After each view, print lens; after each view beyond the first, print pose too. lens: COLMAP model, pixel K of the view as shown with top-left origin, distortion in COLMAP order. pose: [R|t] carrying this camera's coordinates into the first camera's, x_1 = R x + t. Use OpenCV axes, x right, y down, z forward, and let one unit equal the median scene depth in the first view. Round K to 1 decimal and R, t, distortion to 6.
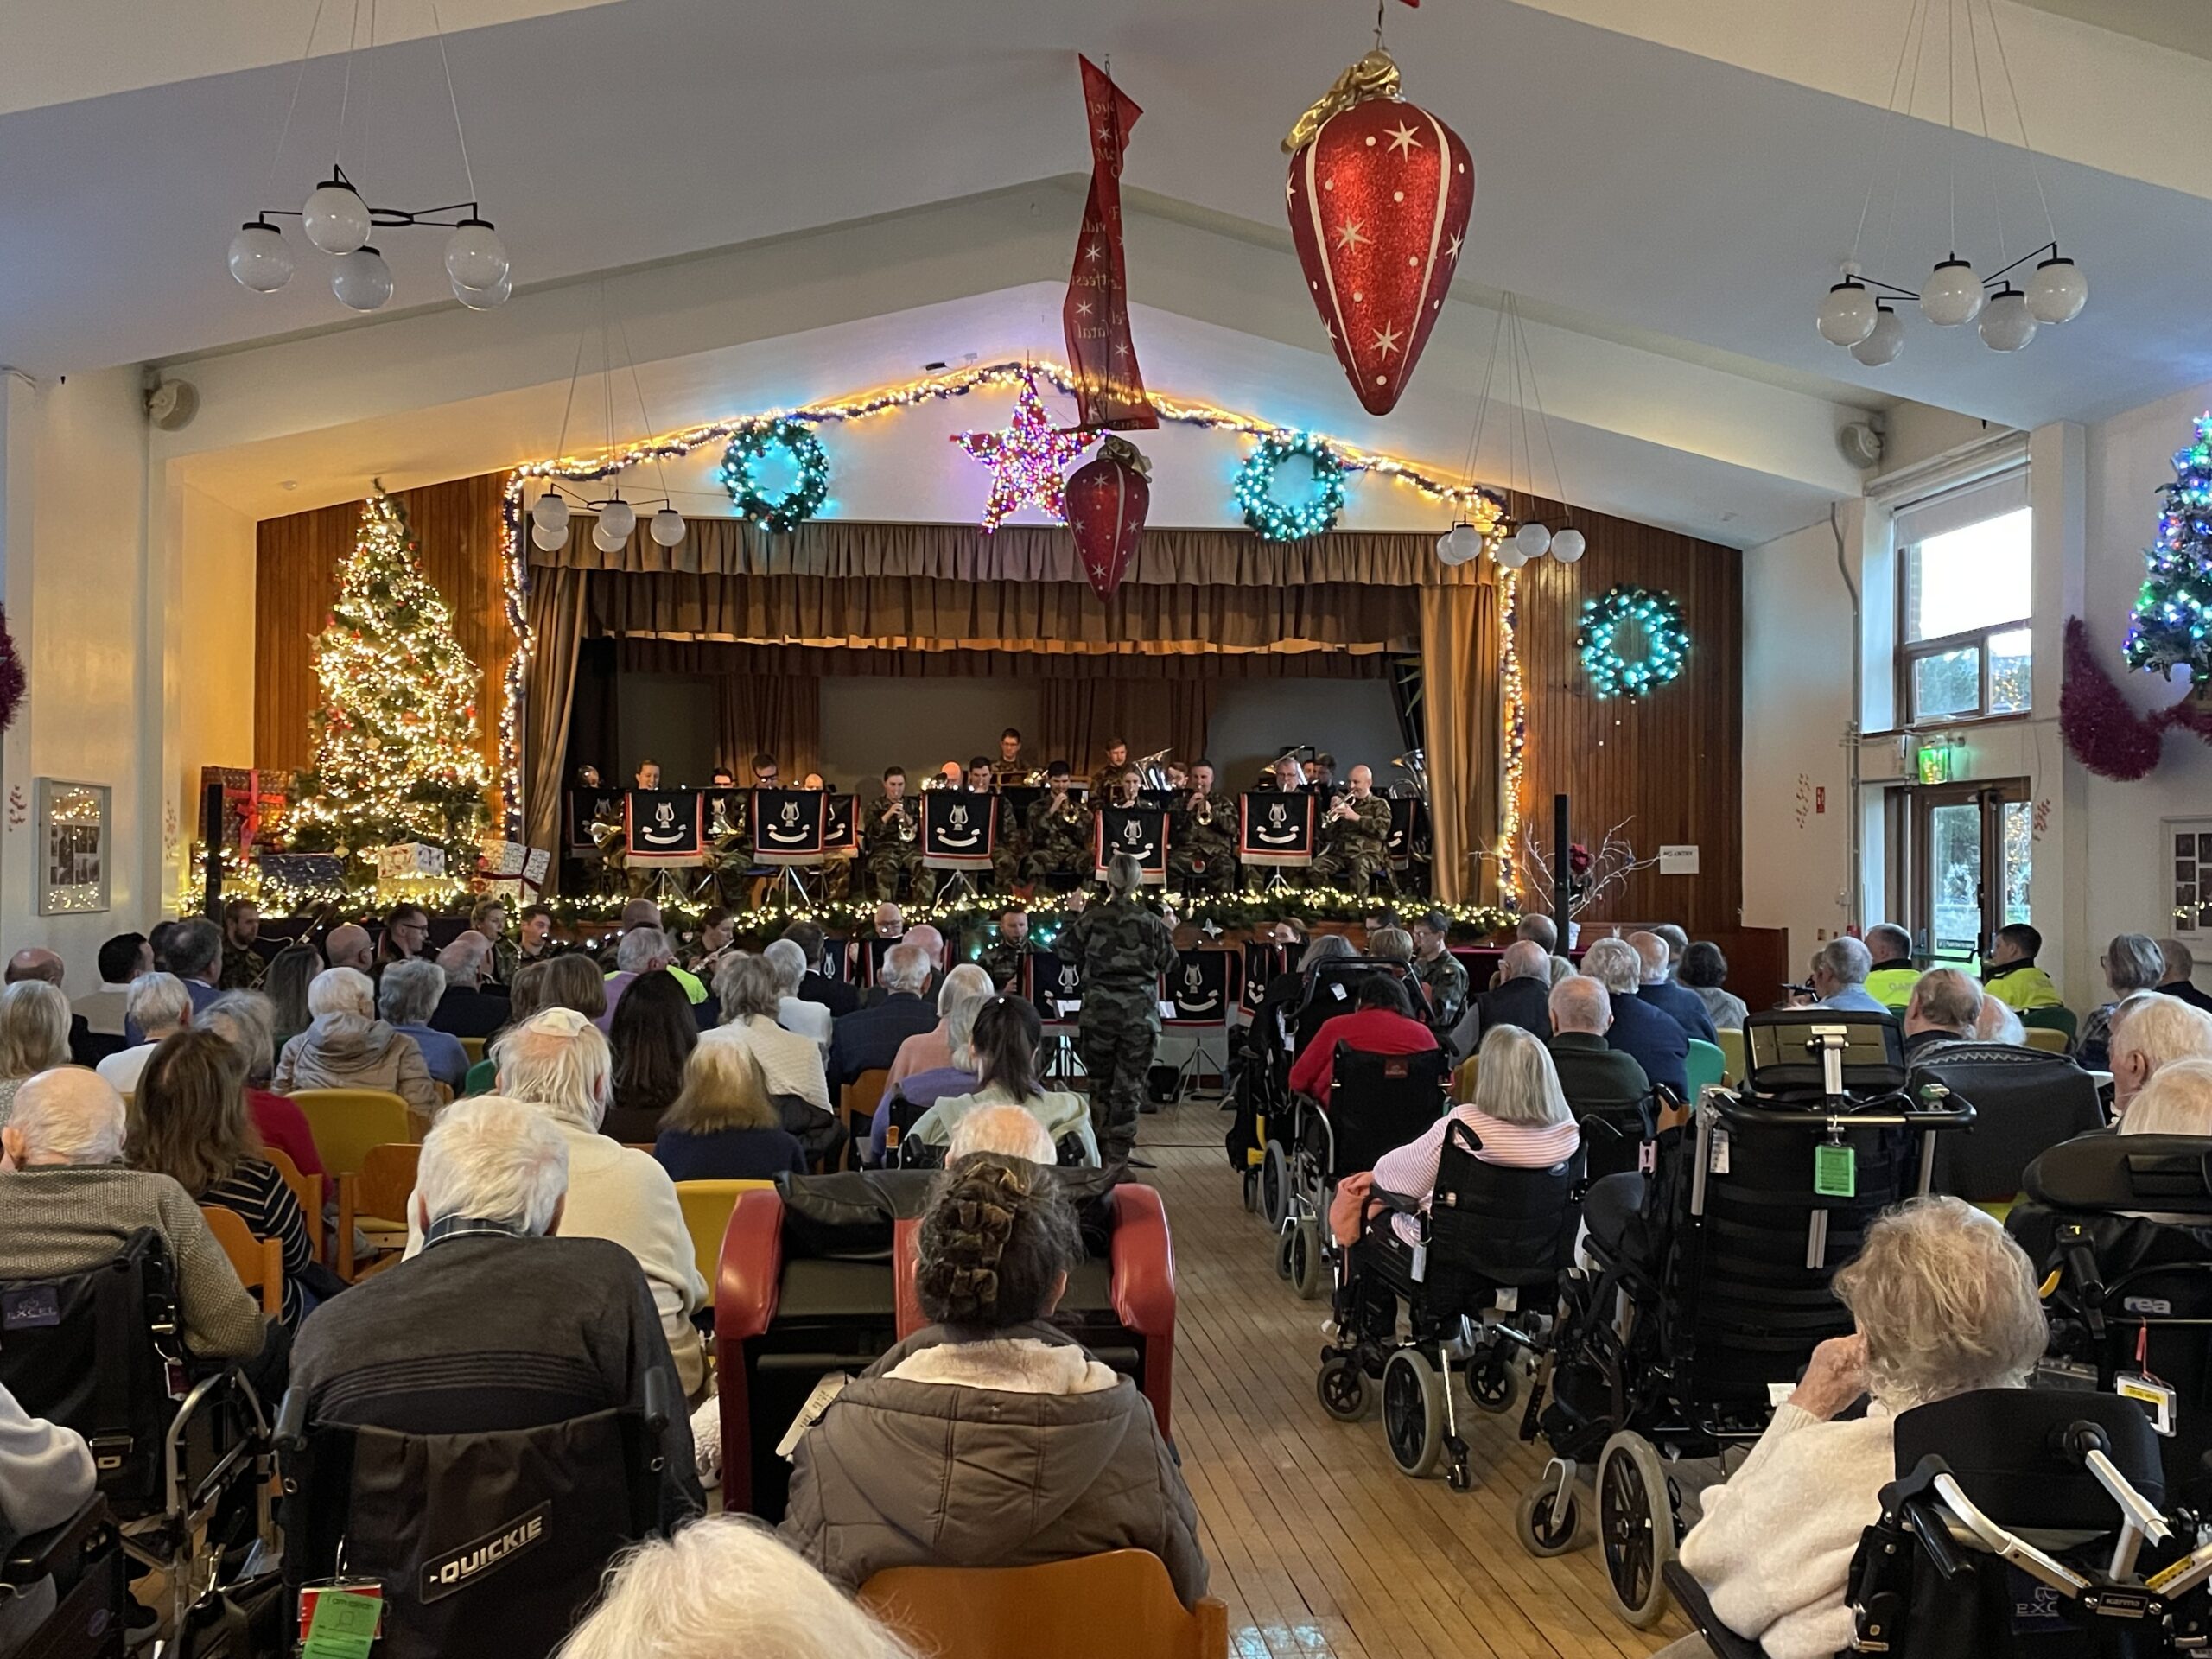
lens RADIAL K [[2177.7, 0, 1117.7], [0, 2177.7, 793.3], [0, 0, 1]] dist [0.123359, -0.219424]
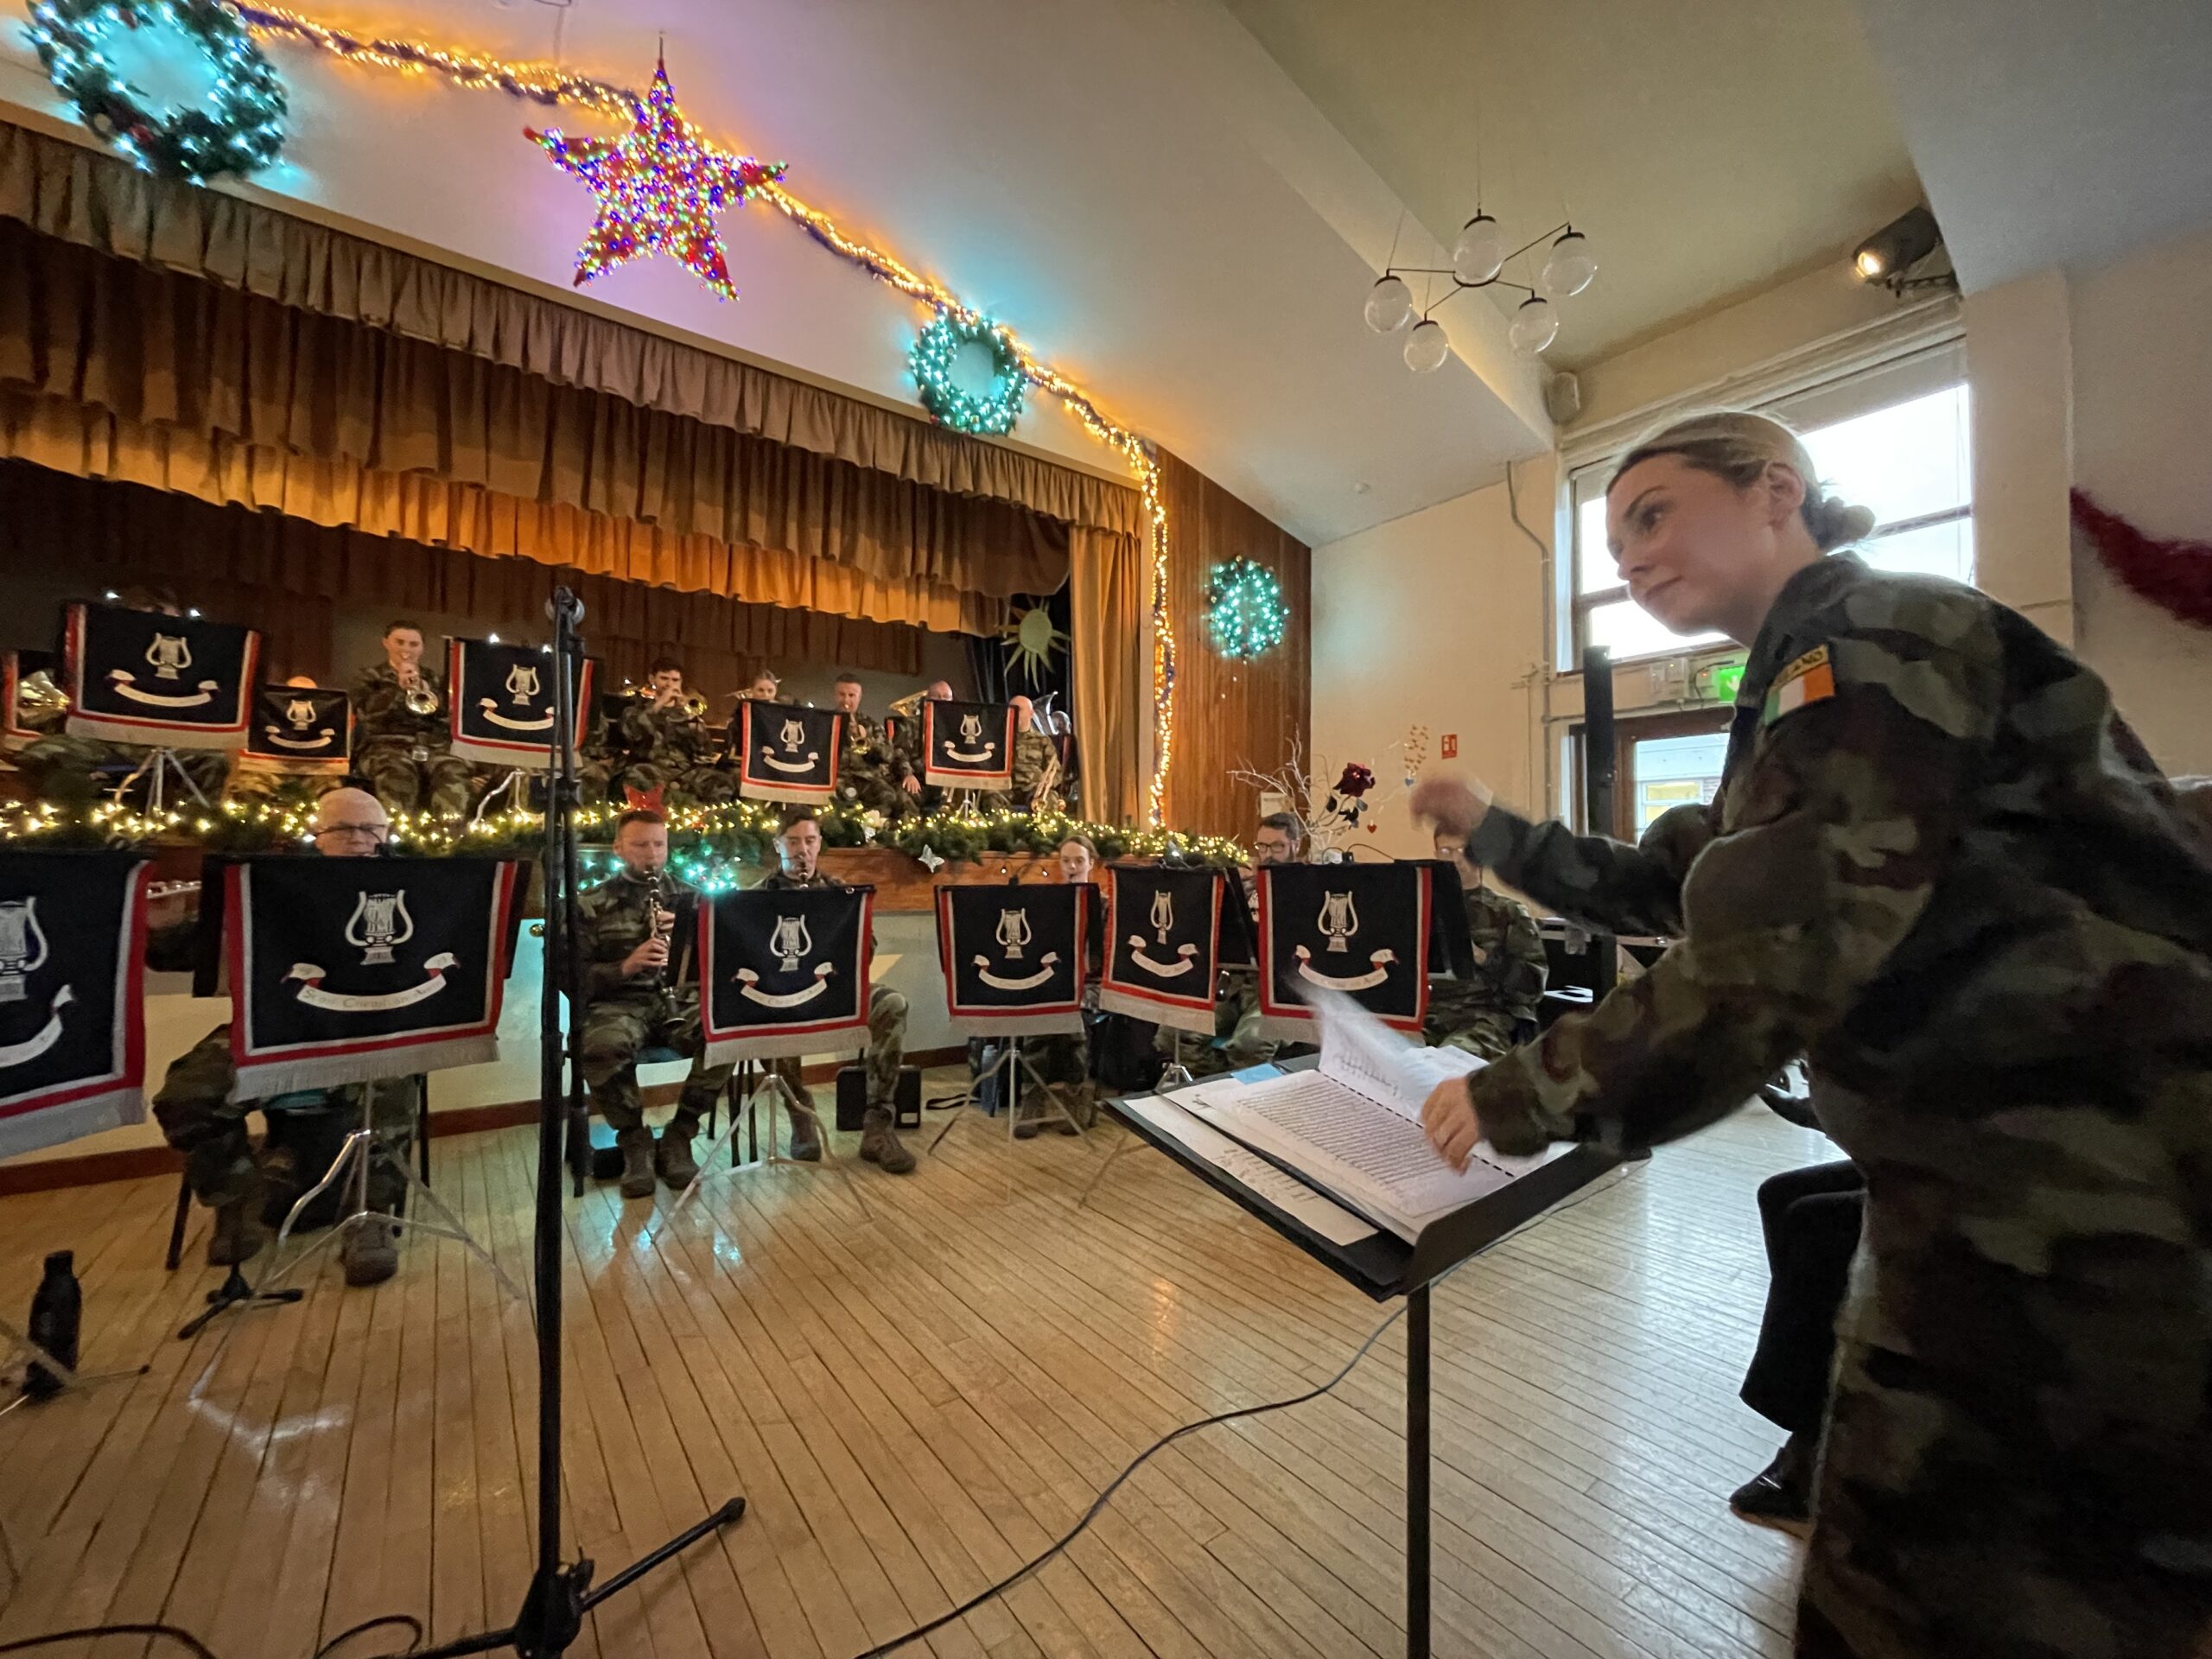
lens RADIAL K [[889.9, 0, 1104.8], [0, 889.9, 826.3], [0, 0, 1]] dist [-0.002829, 0.000284]
pose [[0.864278, 0.024642, 0.502411, -0.053115], [-0.021431, 0.999696, -0.012166, 0.049690], [-0.502558, -0.000252, 0.864543, 0.660039]]
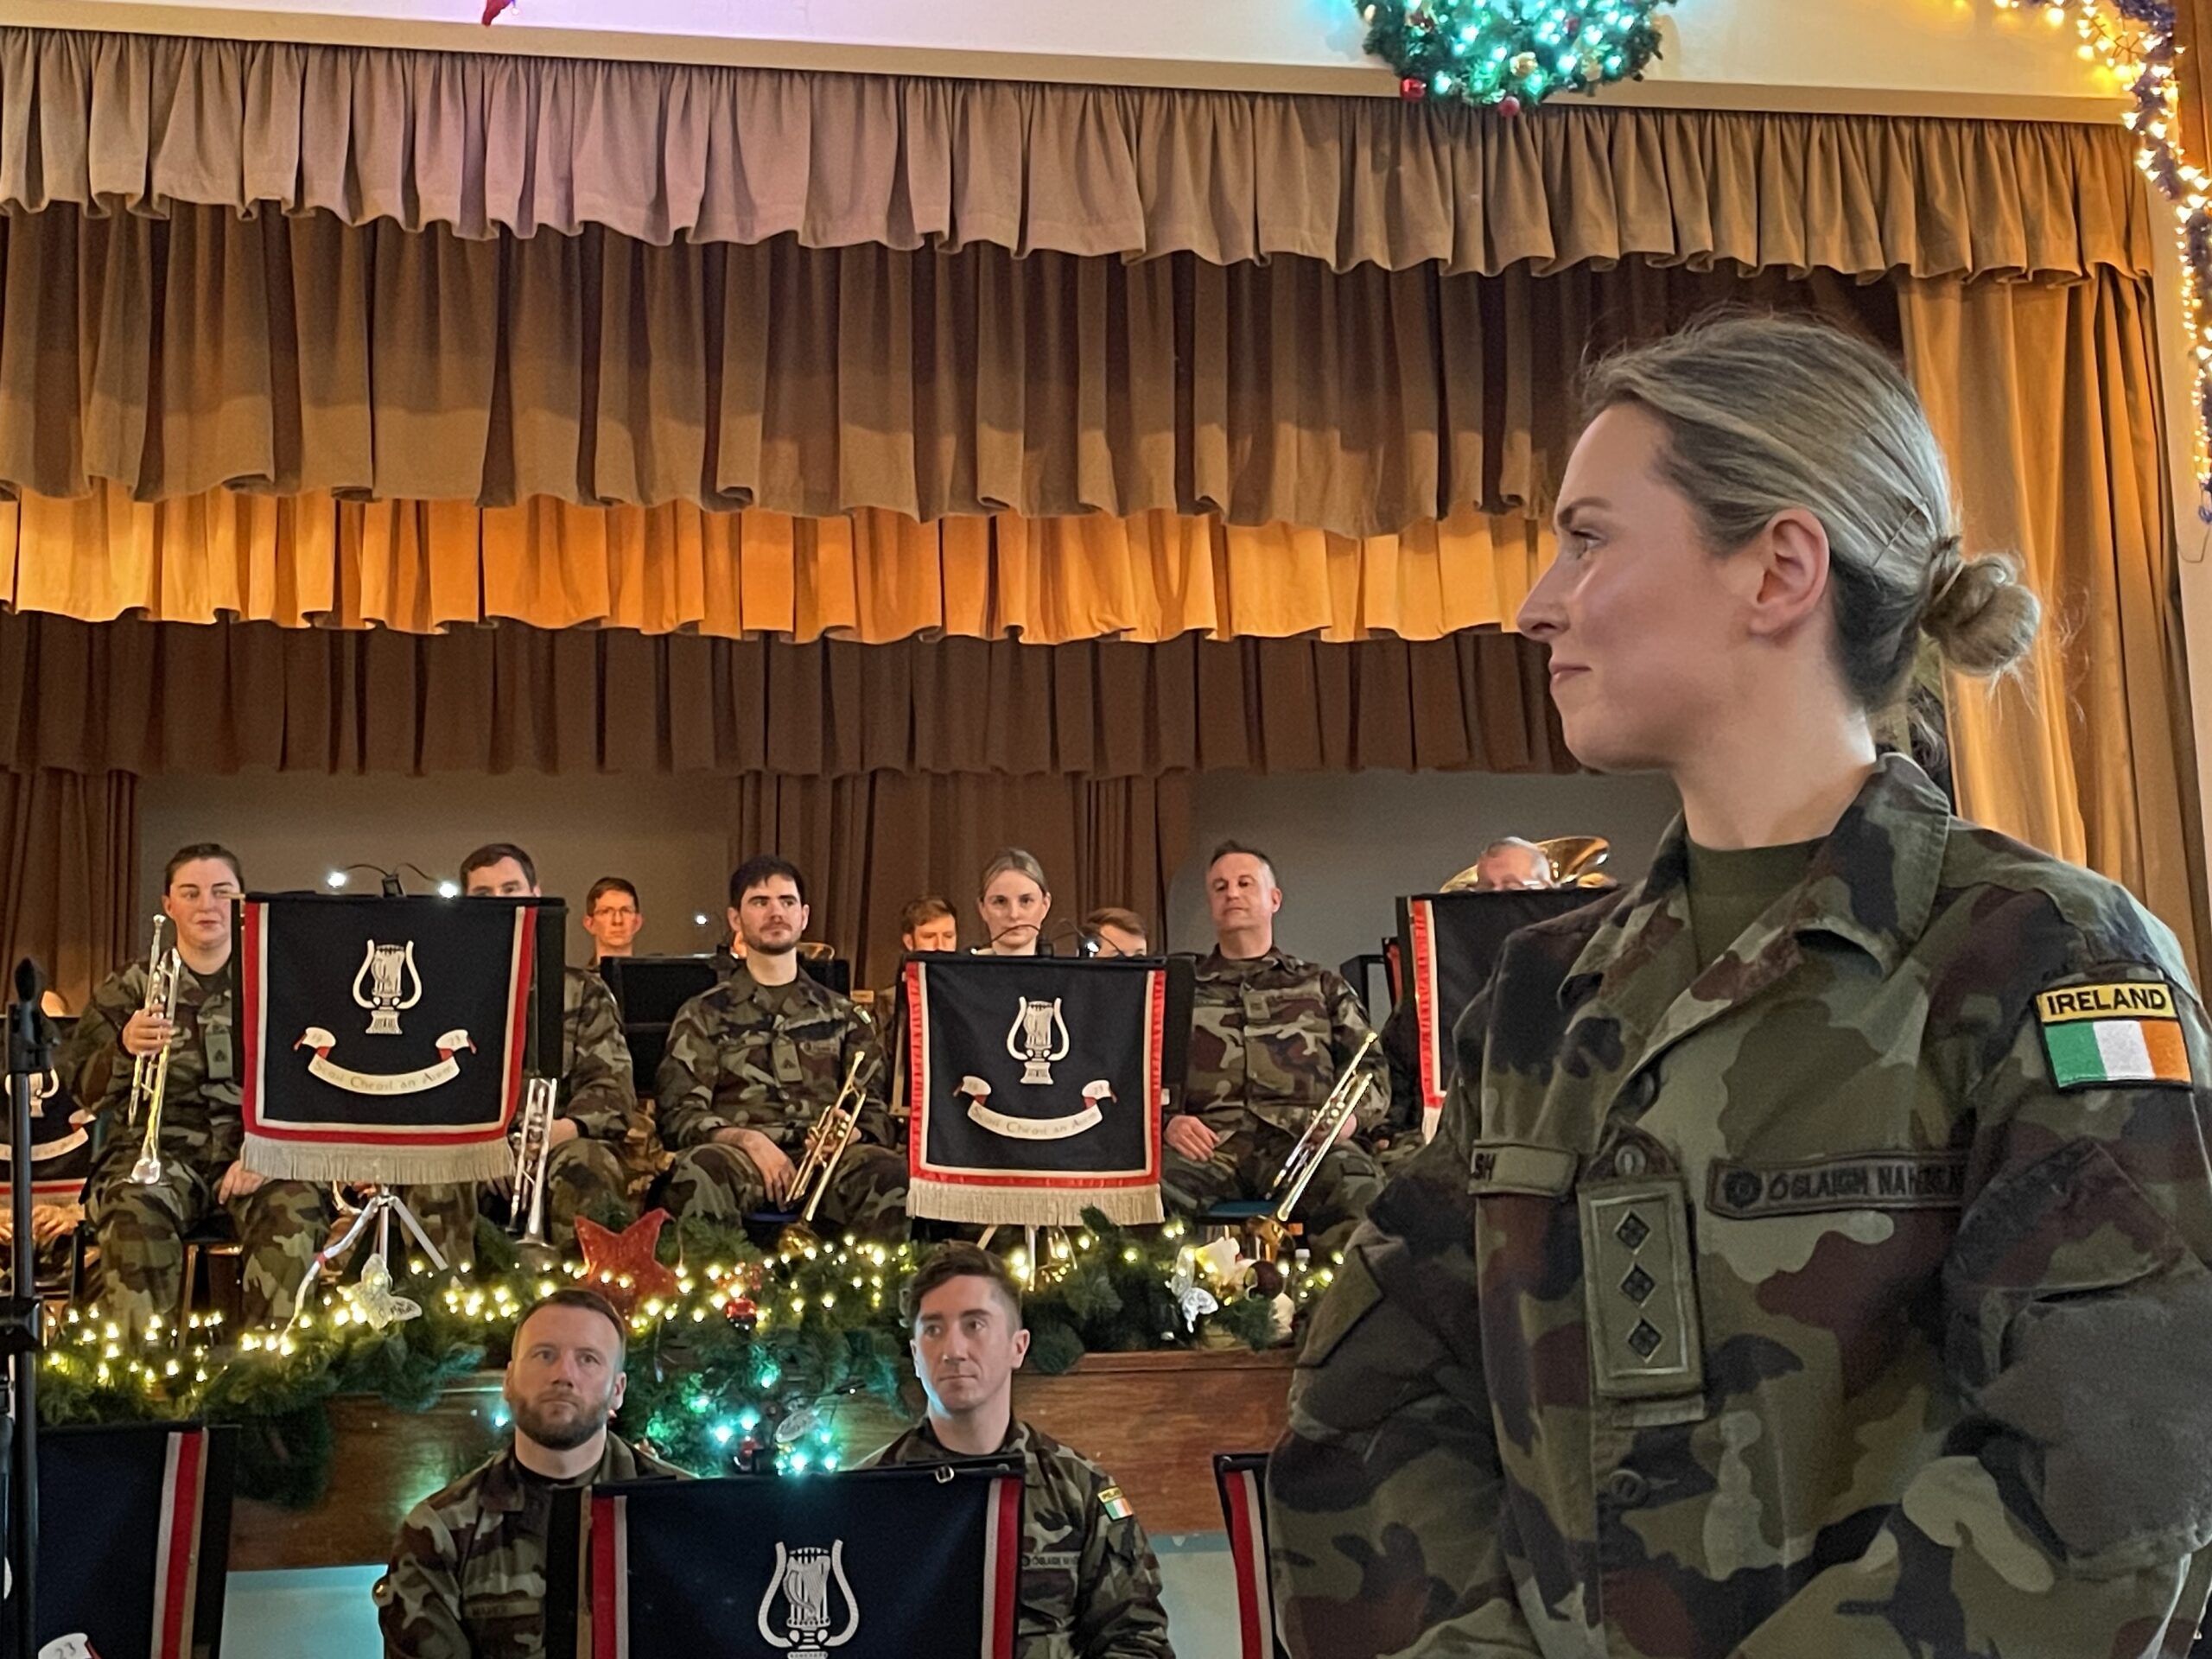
lens RADIAL K [[3094.5, 0, 1104.7], [0, 3094.5, 802.0], [0, 0, 1]] dist [0.149817, -0.358534]
pose [[0.997378, -0.018326, 0.070009, -0.011494], [0.028693, 0.988257, -0.150084, 0.046347], [-0.066437, 0.151699, 0.986191, 0.589199]]
